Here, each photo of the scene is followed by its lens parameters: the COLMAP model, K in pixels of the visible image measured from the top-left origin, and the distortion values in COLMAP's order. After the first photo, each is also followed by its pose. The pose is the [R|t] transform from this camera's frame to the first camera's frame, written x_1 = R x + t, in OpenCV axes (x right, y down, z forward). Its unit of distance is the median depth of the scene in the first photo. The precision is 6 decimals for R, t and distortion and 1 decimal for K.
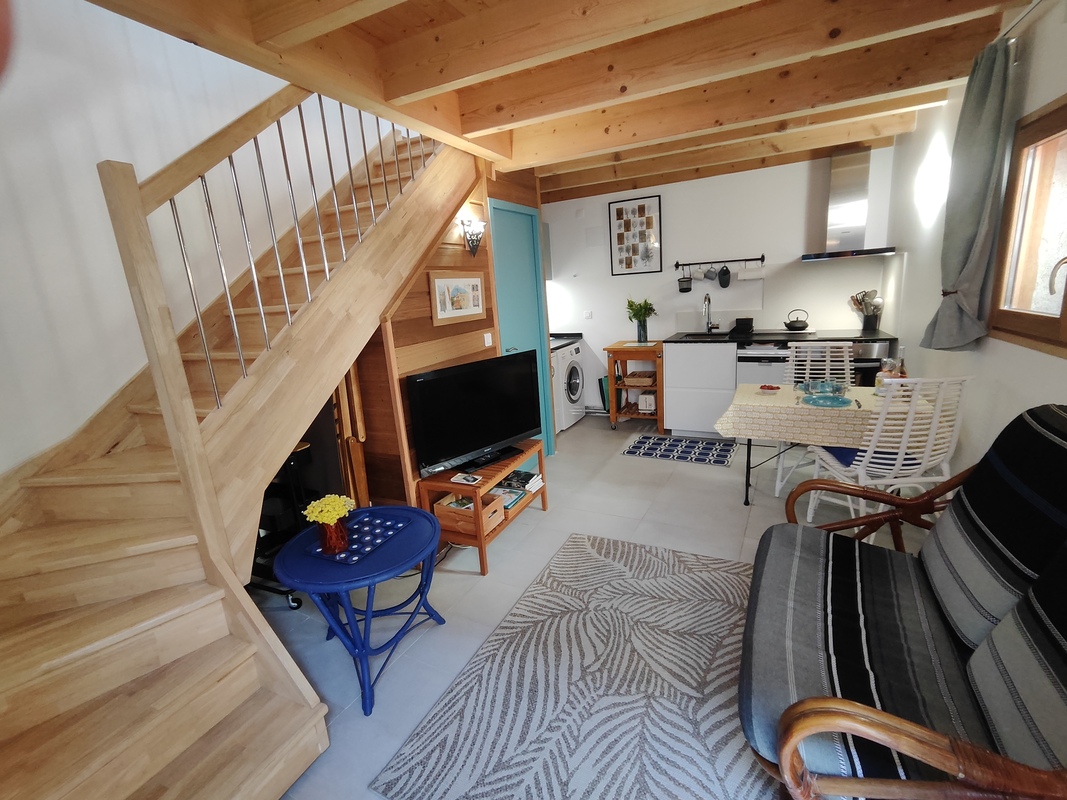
lens RADIAL K [[489.1, 0, 533.5], [0, 489.1, 400.0], [0, 0, 1]] dist [-0.012497, 0.011355]
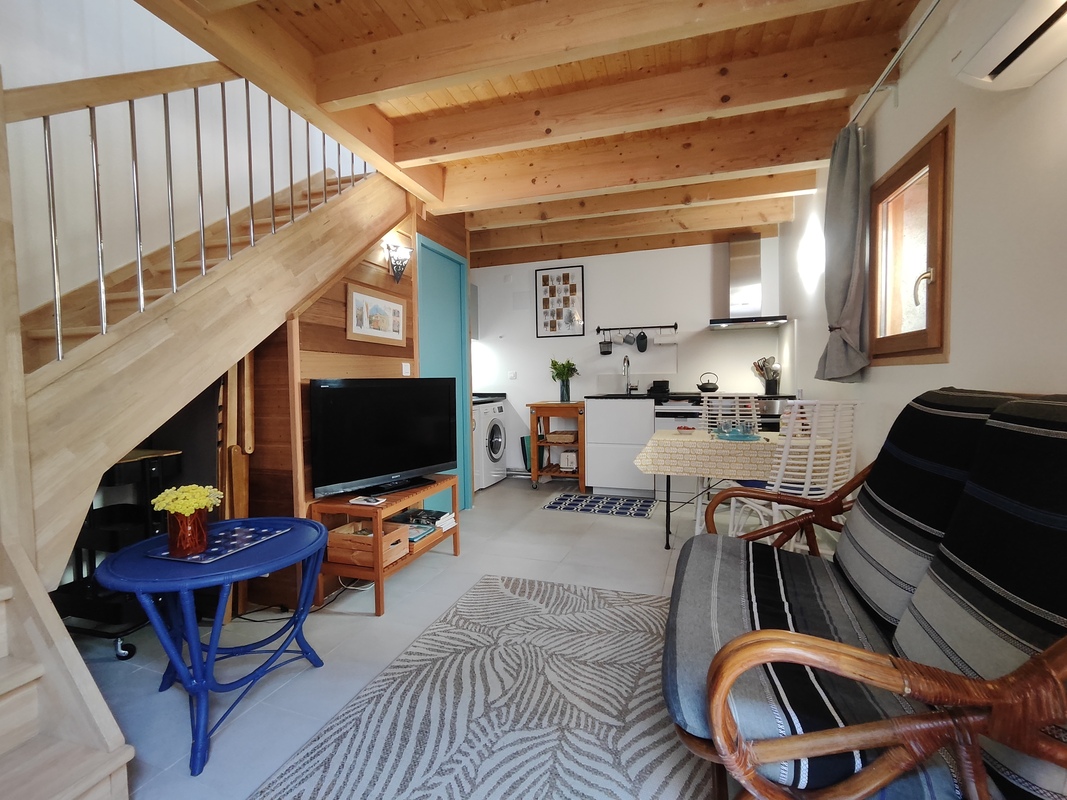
lens RADIAL K [[489.1, 0, 533.5], [0, 489.1, 400.0], [0, 0, 1]] dist [-0.012497, 0.011355]
pose [[0.988161, 0.054058, 0.143580, 0.024928], [-0.024549, 0.979521, -0.199839, 0.157315], [-0.151443, 0.193948, 0.969252, 0.057421]]
